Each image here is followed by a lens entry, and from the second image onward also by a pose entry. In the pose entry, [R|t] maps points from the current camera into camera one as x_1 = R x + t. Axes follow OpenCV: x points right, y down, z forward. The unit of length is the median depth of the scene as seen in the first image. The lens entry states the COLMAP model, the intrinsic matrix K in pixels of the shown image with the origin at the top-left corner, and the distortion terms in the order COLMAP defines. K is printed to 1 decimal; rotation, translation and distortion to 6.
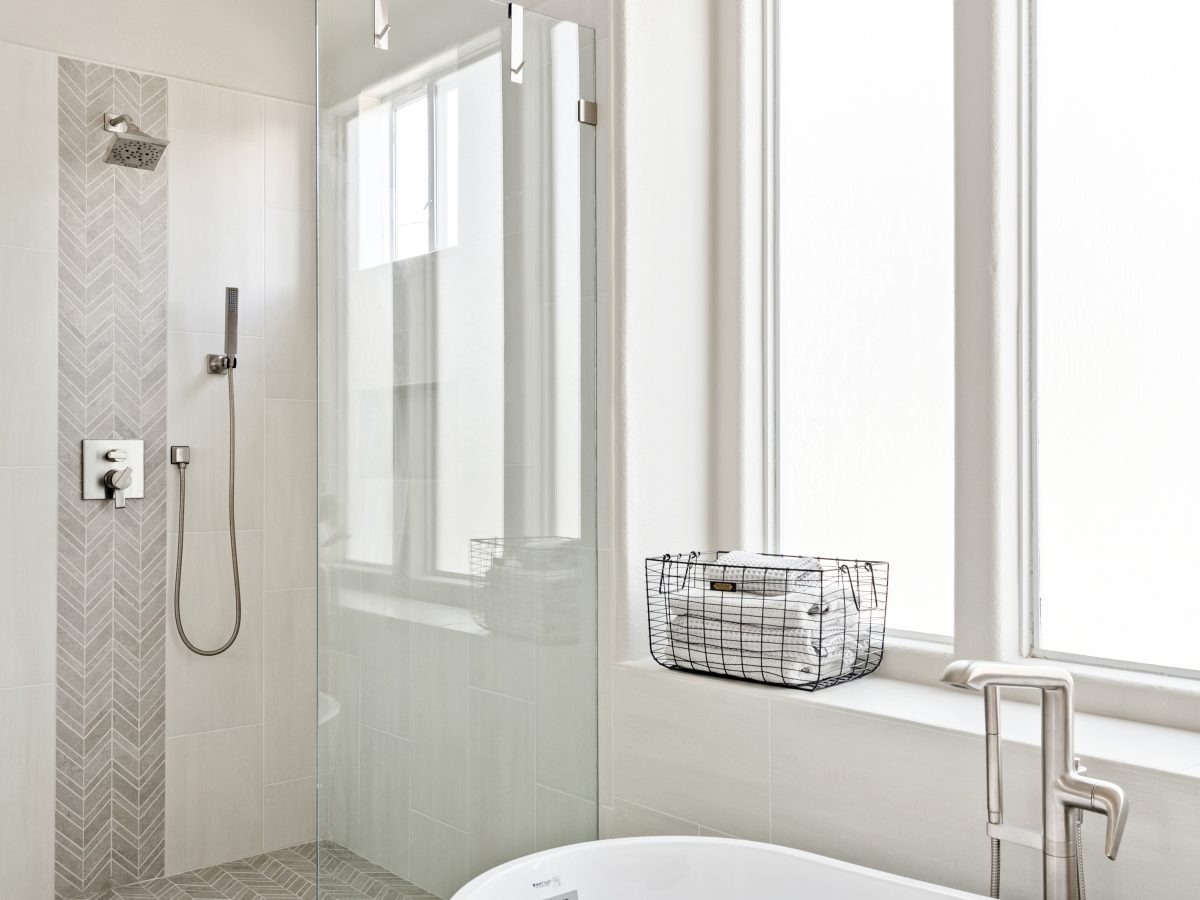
lens RADIAL K [[1190.0, 0, 594.5], [0, 1190.0, 443.5], [0, 0, 1]] dist [0.015493, 0.000000]
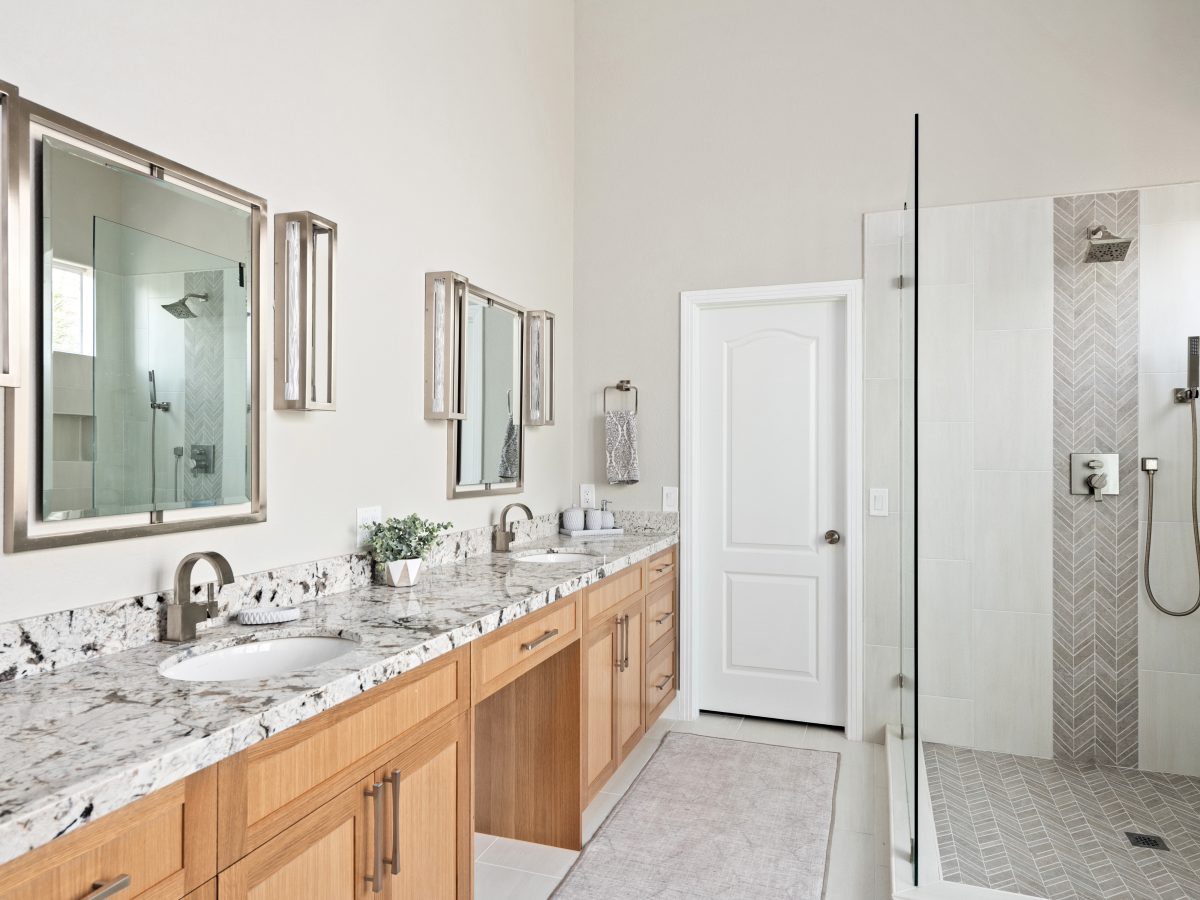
lens RADIAL K [[765.6, 0, 603.6], [0, 765.6, 447.8], [0, 0, 1]] dist [0.019894, -0.012768]
pose [[0.514043, 0.001340, -0.857764, 0.091830], [0.008527, 0.999941, 0.006673, -0.021822], [0.857722, -0.010745, 0.514001, 0.014977]]
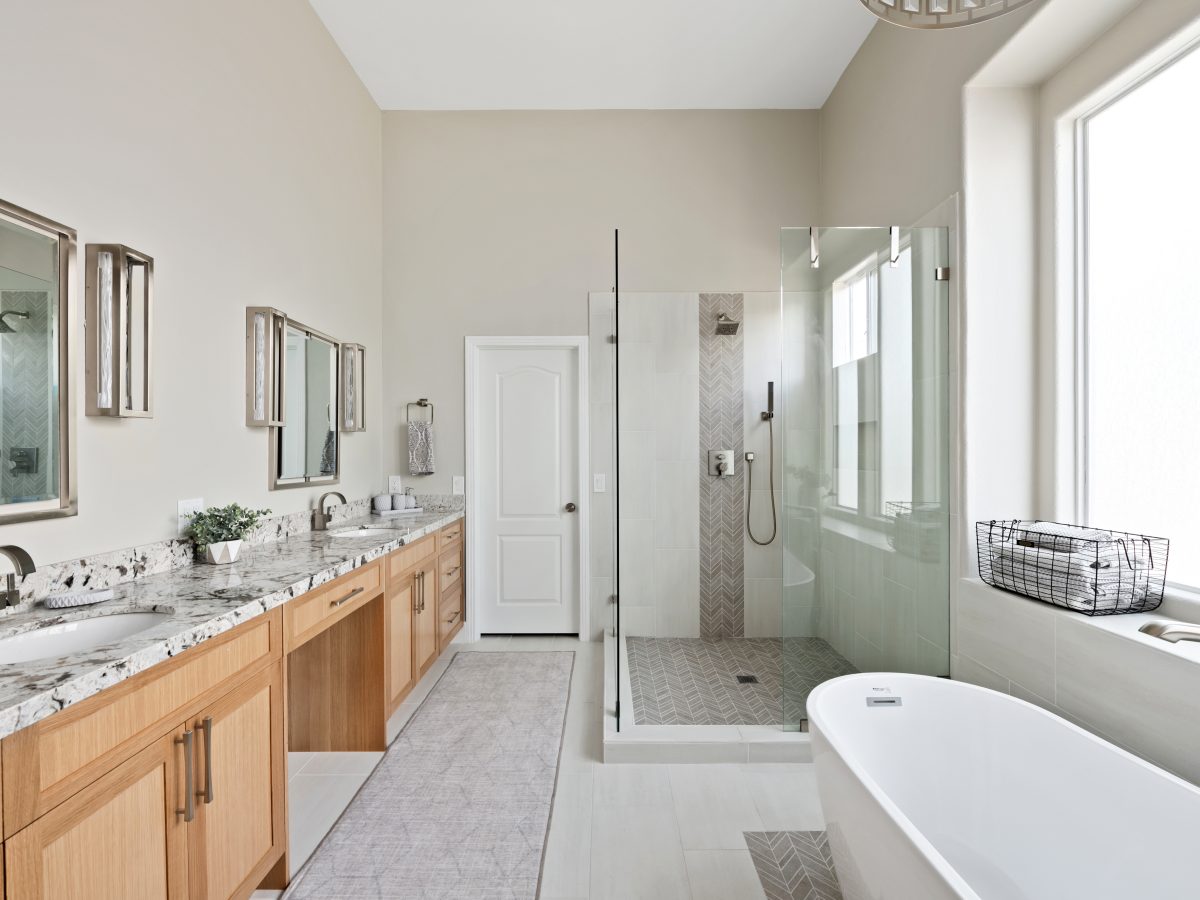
lens RADIAL K [[531.1, 0, 603.7], [0, 531.1, 449.8], [0, 0, 1]] dist [-0.000943, -0.003220]
pose [[0.769462, 0.000434, -0.638693, 0.096136], [0.010689, 0.999851, 0.013557, -0.021565], [0.638603, -0.017259, 0.769342, 0.034694]]
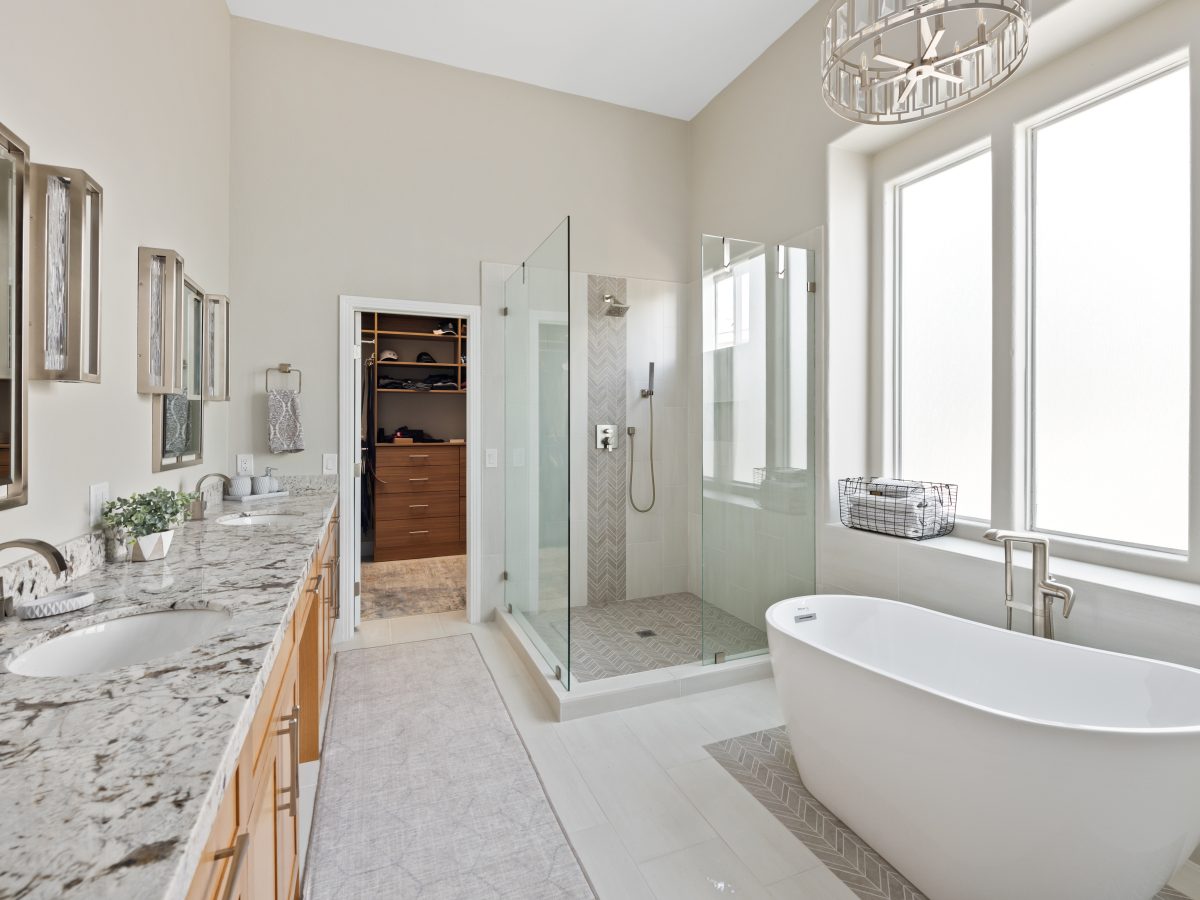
lens RADIAL K [[572.7, 0, 609.4], [0, 572.7, 422.6], [0, 0, 1]] dist [0.000411, -0.004363]
pose [[0.956033, 0.002202, -0.293250, -0.045662], [0.001665, 0.999915, 0.012935, -0.024092], [0.293254, -0.012854, 0.955948, -0.157828]]
